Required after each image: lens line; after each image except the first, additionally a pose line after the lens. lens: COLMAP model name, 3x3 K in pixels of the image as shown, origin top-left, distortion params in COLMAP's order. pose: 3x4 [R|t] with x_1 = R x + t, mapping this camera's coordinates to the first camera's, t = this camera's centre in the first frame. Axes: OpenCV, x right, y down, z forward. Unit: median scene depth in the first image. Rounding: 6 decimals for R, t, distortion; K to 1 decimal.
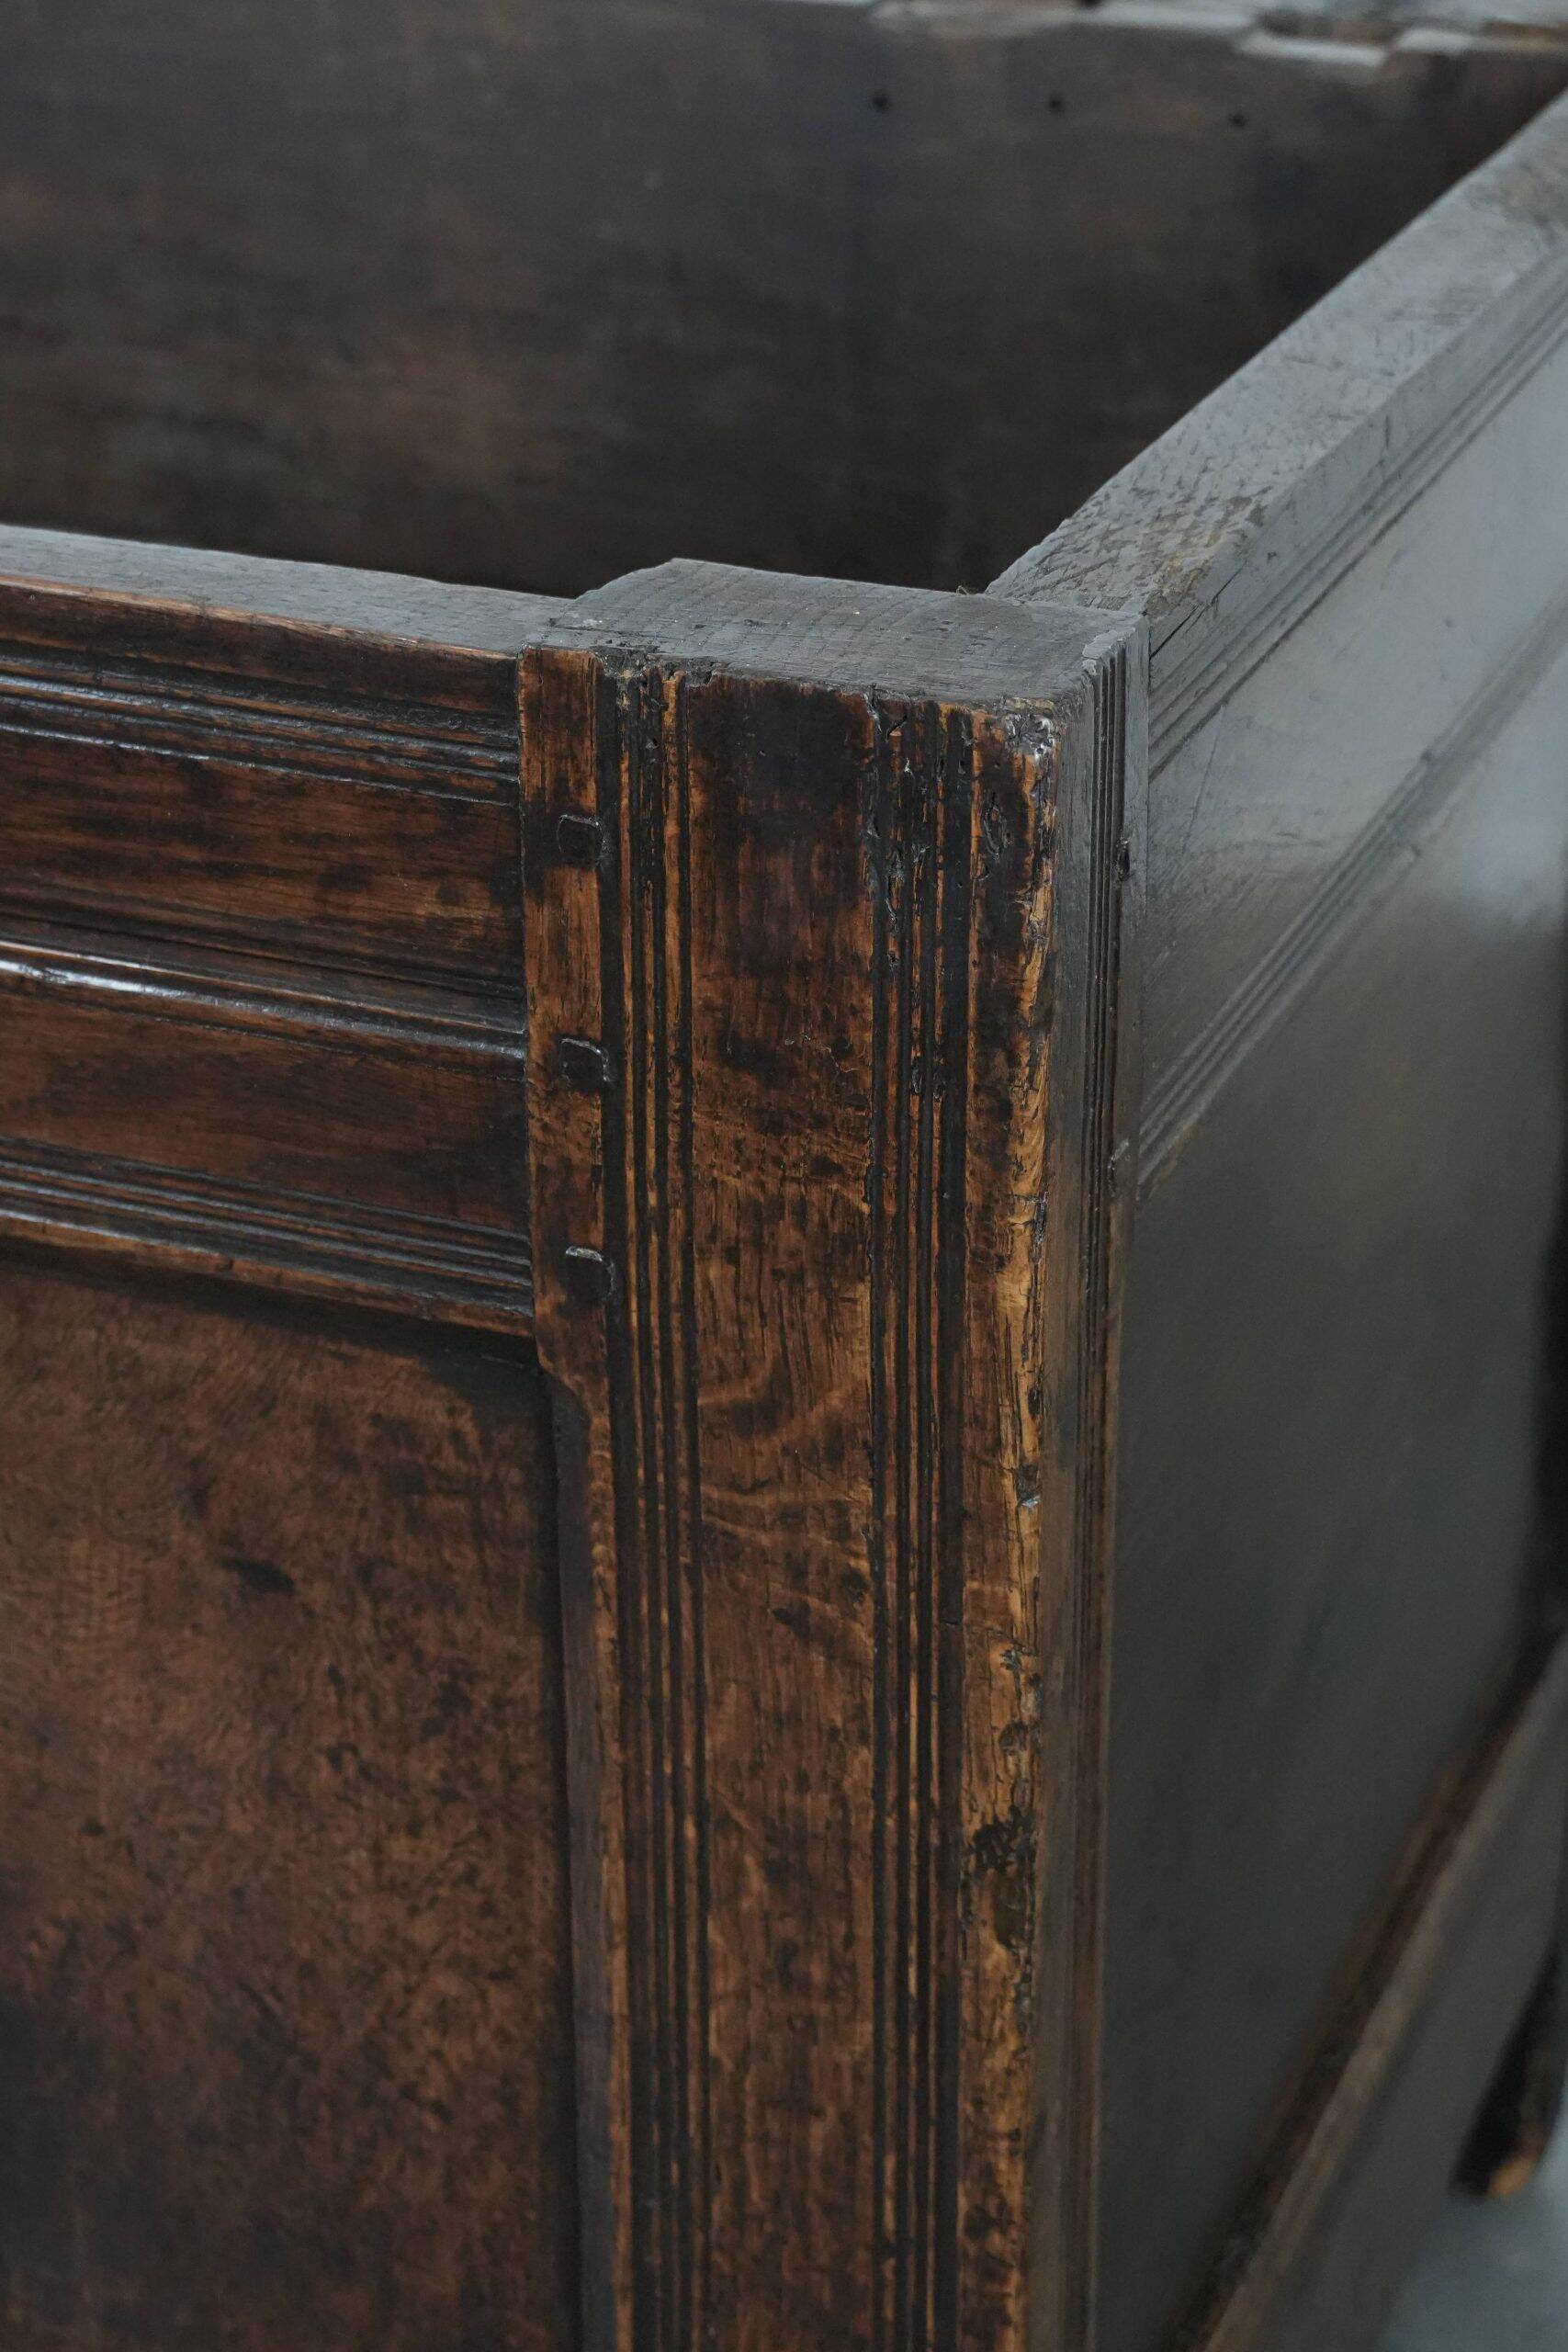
lens RADIAL K [[5359.5, 0, 772.8], [0, 5359.5, 1171.3], [0, 0, 1]] dist [0.077870, -0.236288]
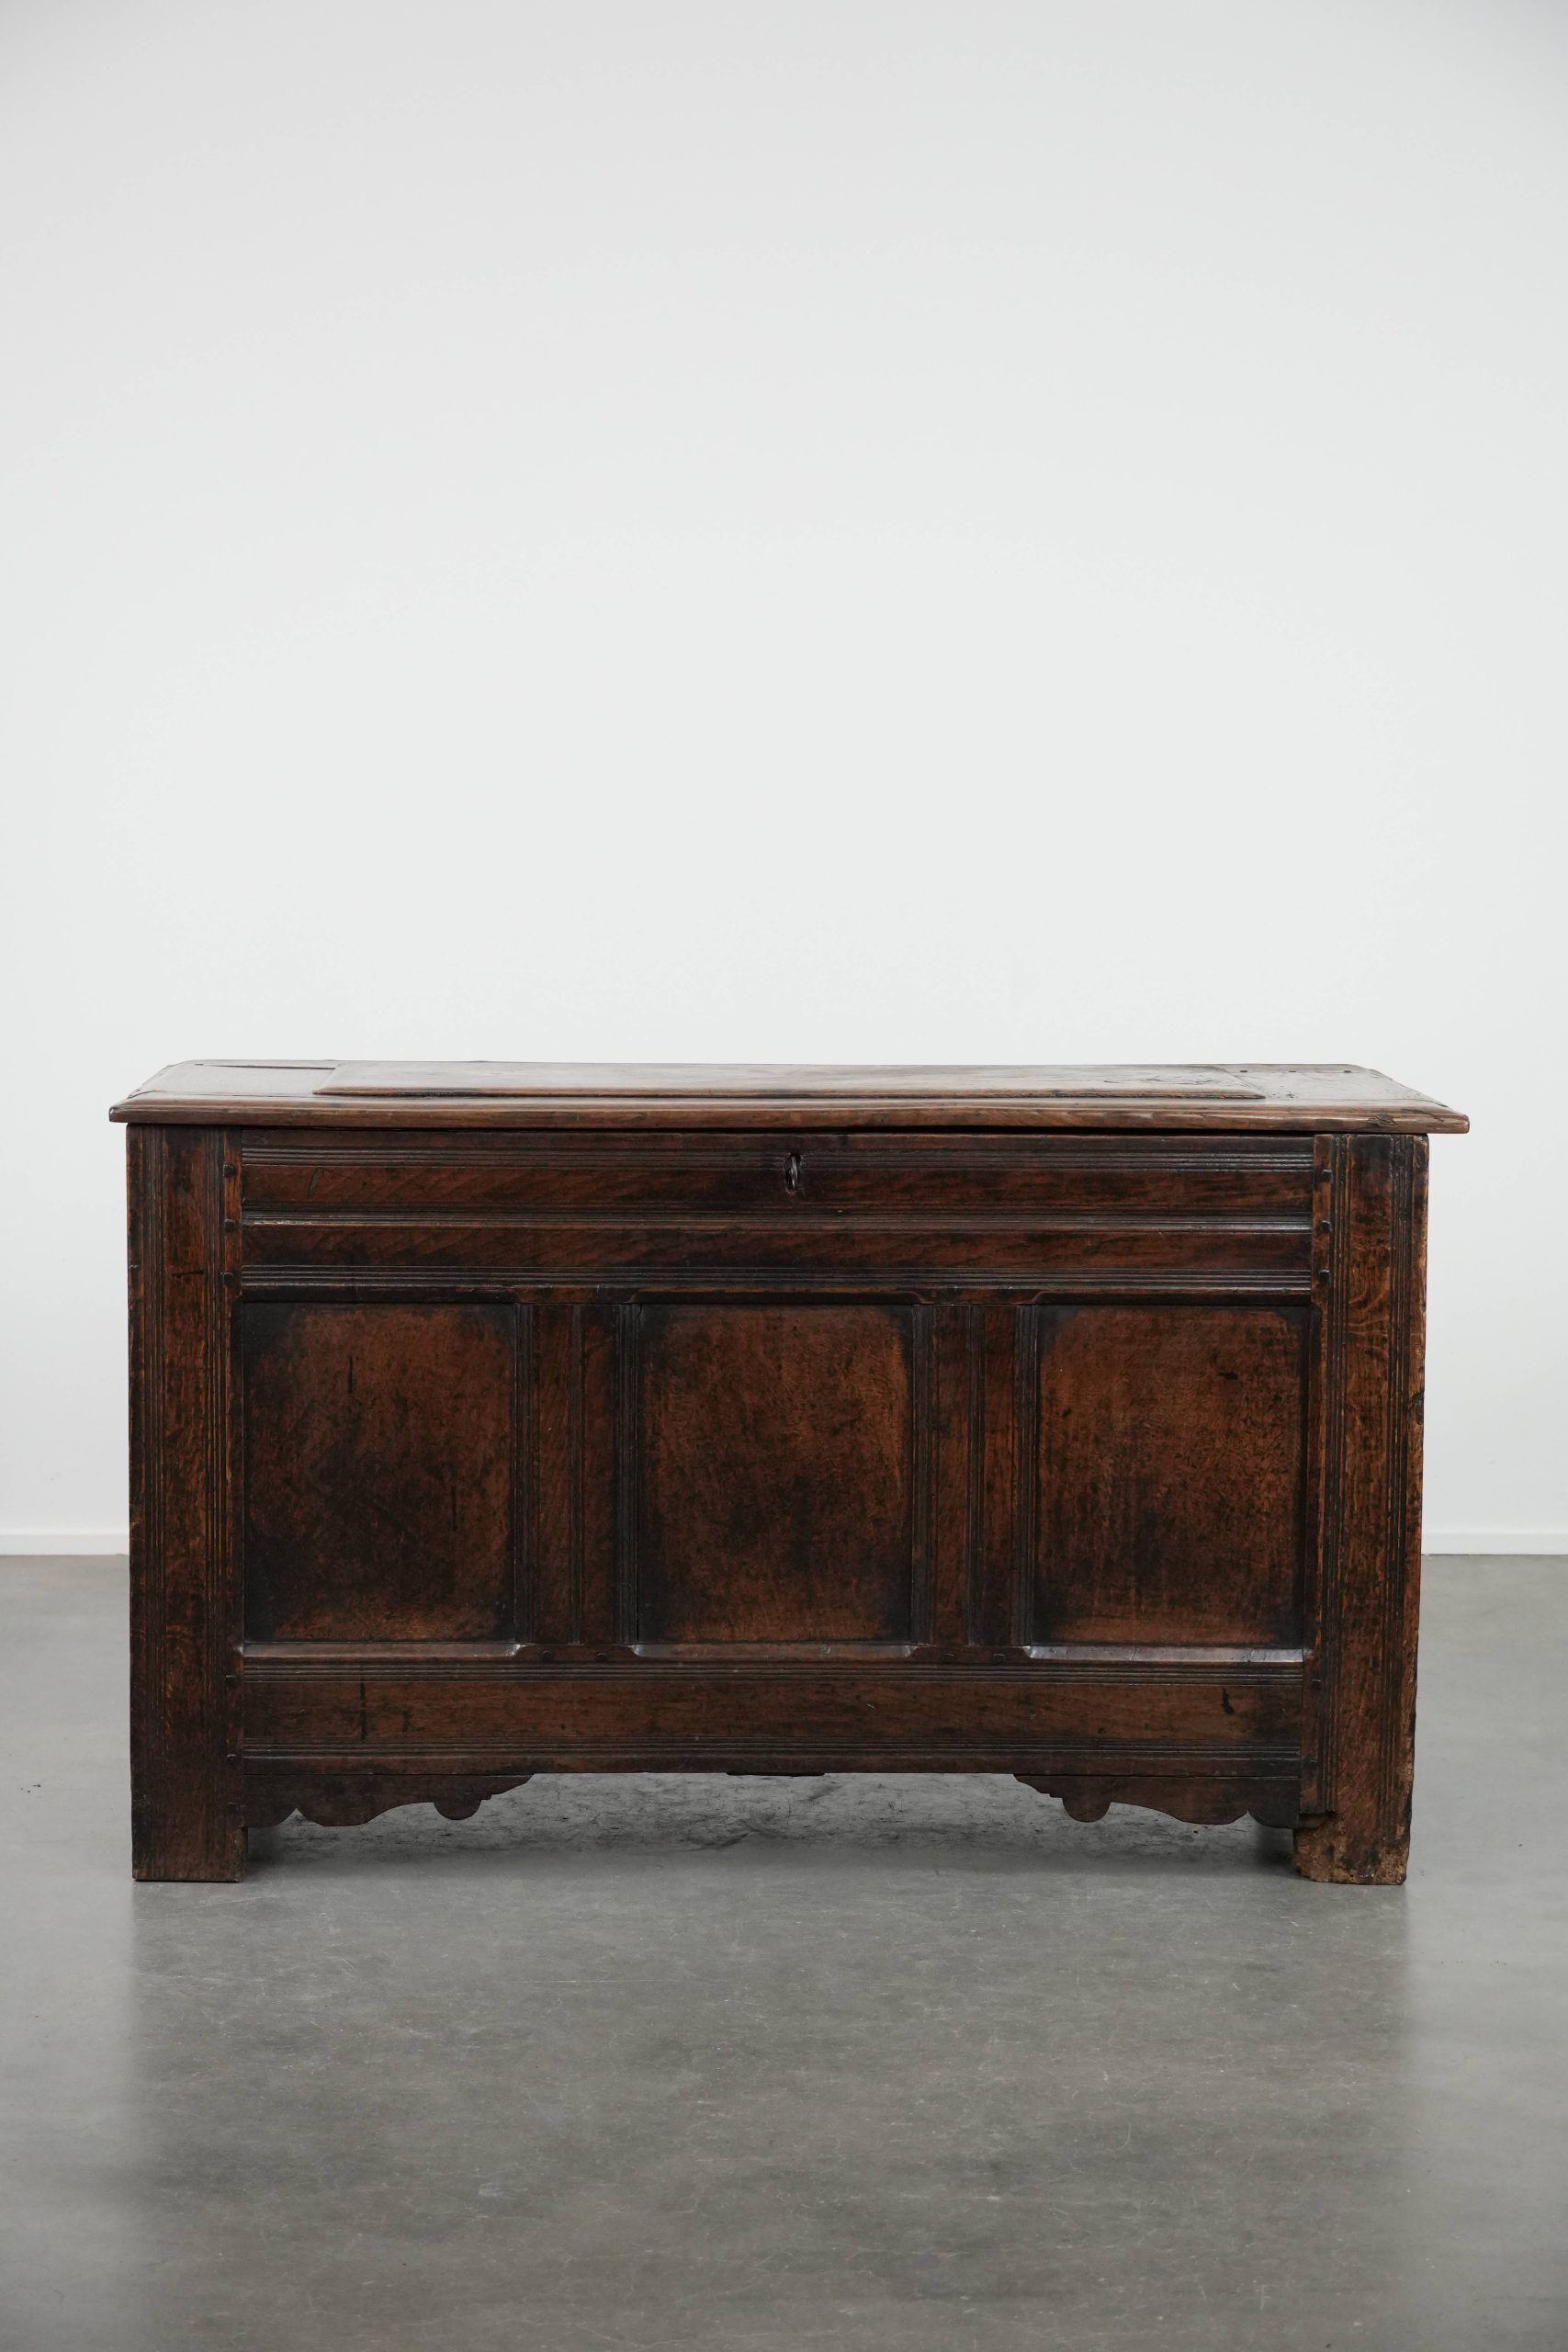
lens RADIAL K [[4632.3, 0, 784.0], [0, 4632.3, 1176.0], [0, 0, 1]] dist [0.043434, 0.132053]
pose [[0.922049, -0.030876, 0.385841, -1.870279], [0.160775, 0.937308, -0.309200, 1.025830], [-0.352105, 0.347131, 0.869208, -2.187368]]
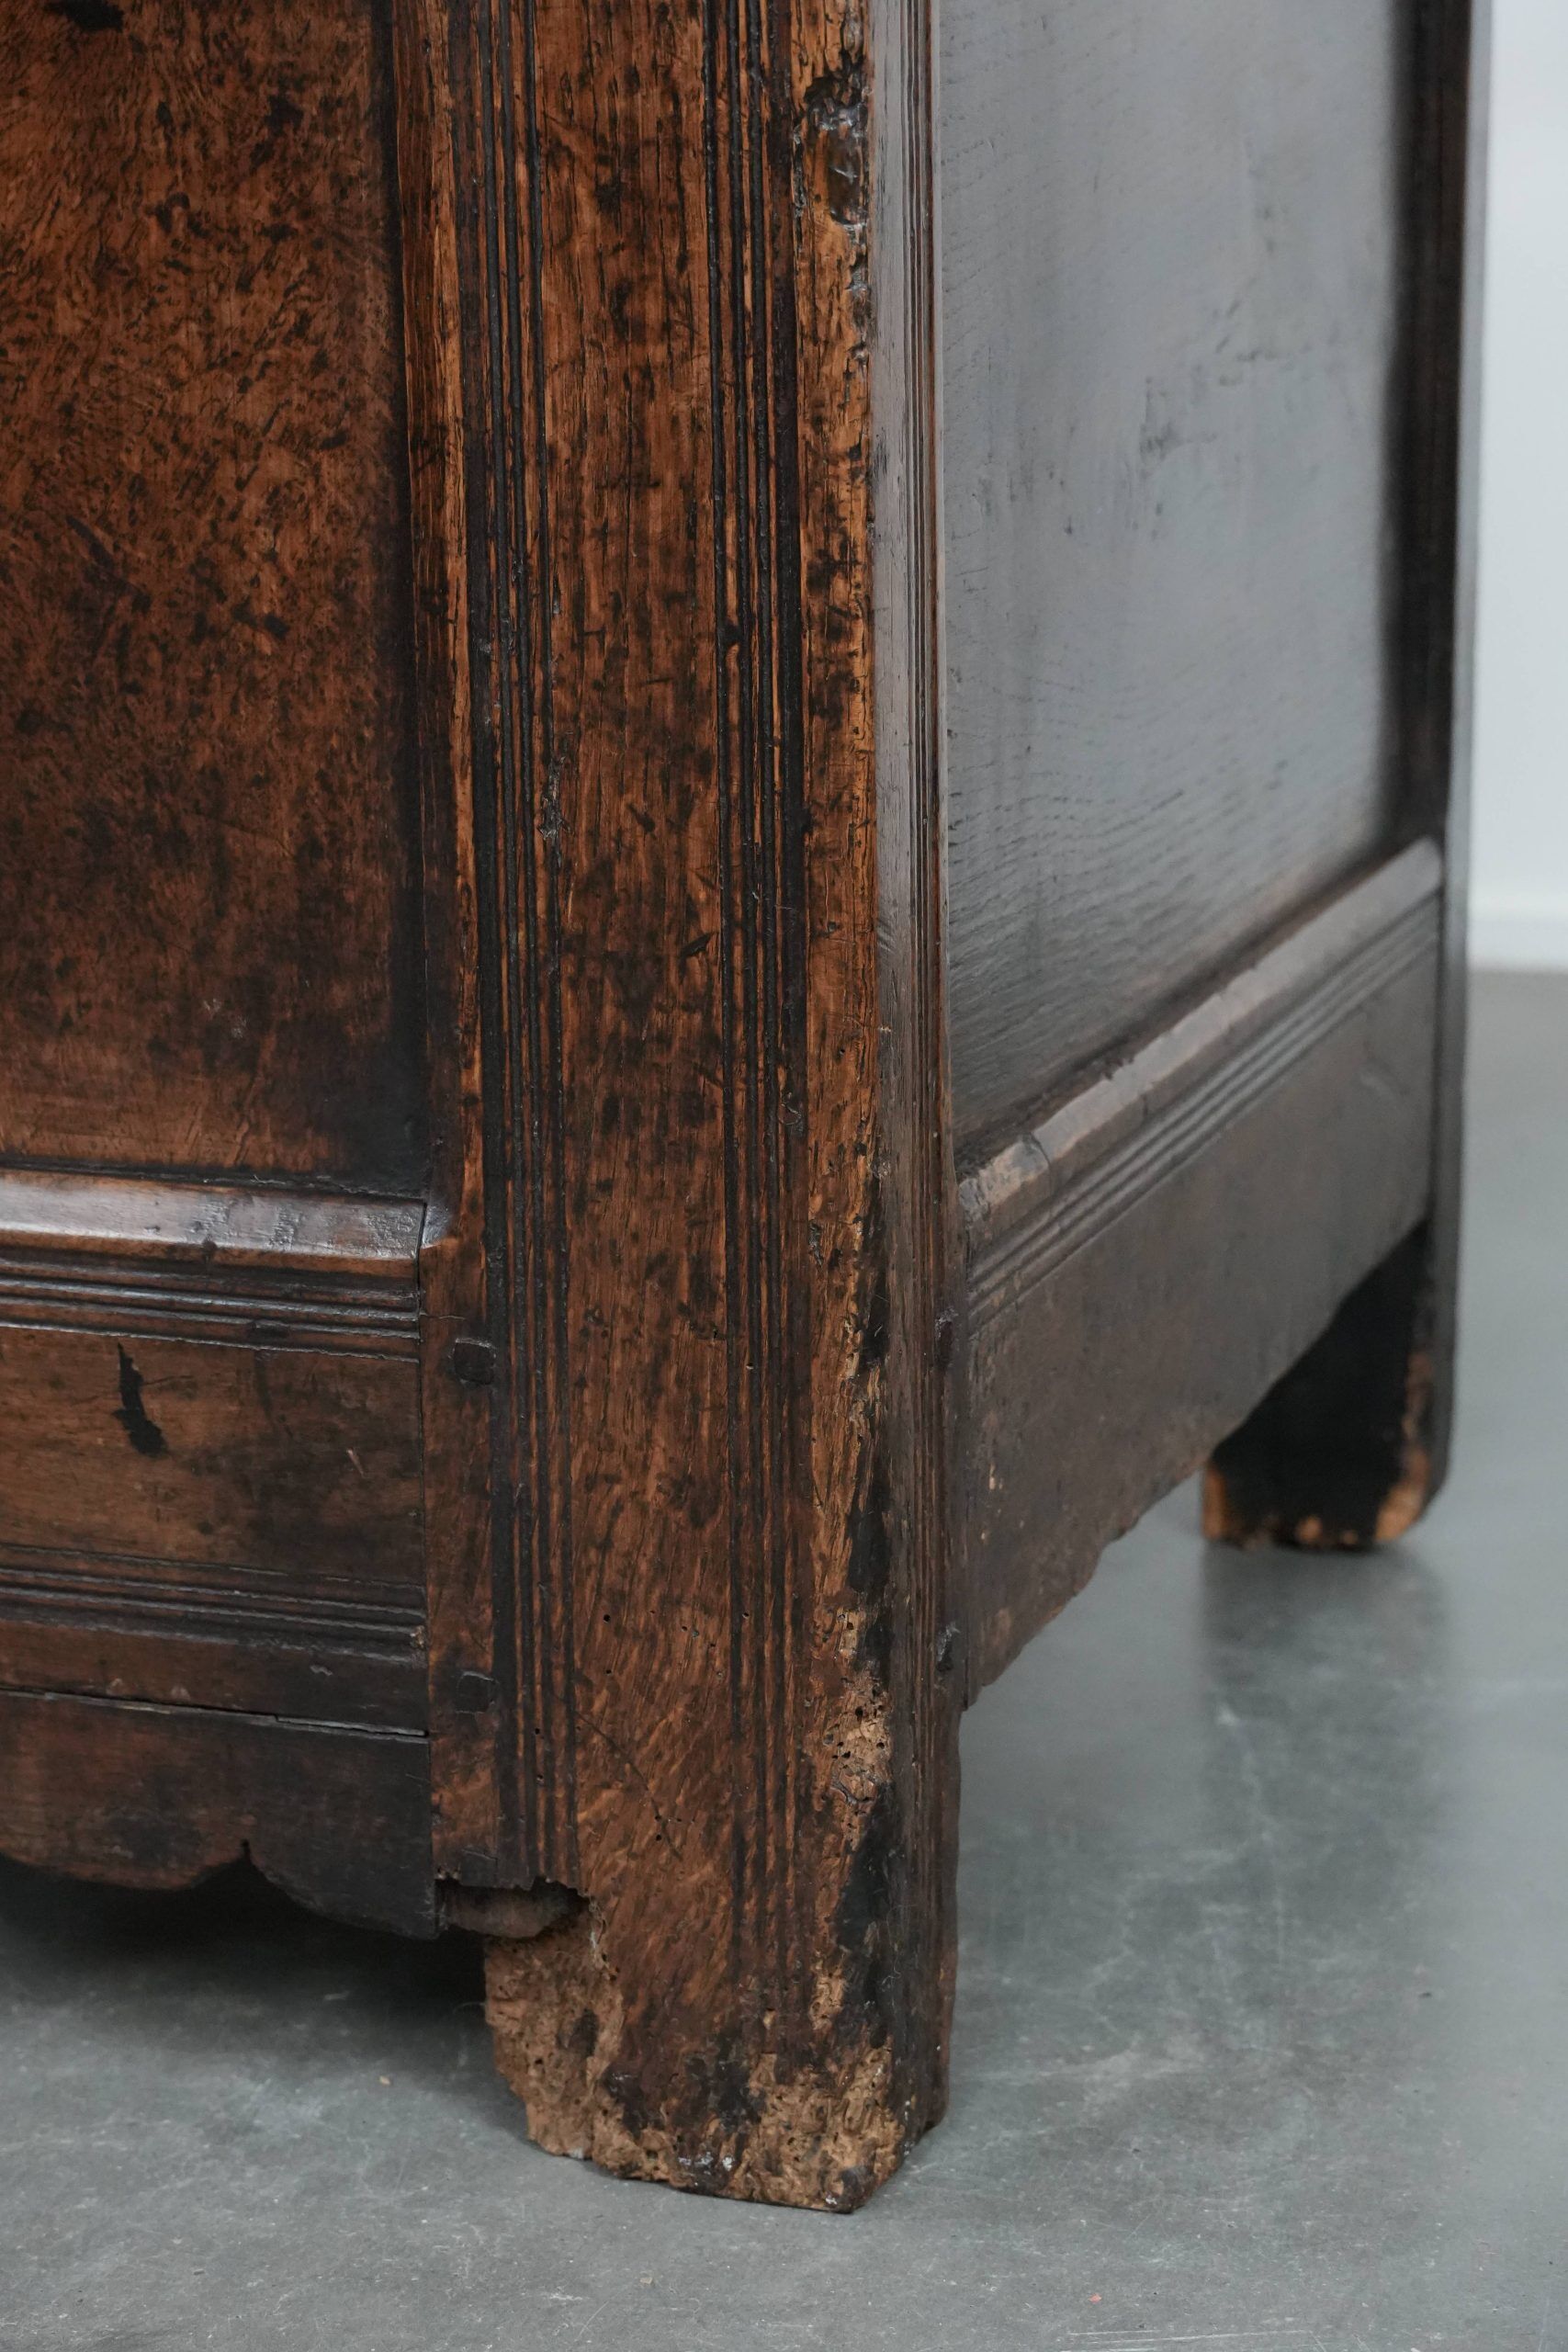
lens RADIAL K [[5359.5, 0, 772.8], [0, 5359.5, 1171.3], [0, 0, 1]] dist [0.077870, -0.236288]
pose [[0.999522, -0.018007, 0.025120, 0.002741], [0.023246, 0.973613, -0.227019, 0.516699], [-0.020369, 0.227495, 0.973566, 0.071386]]
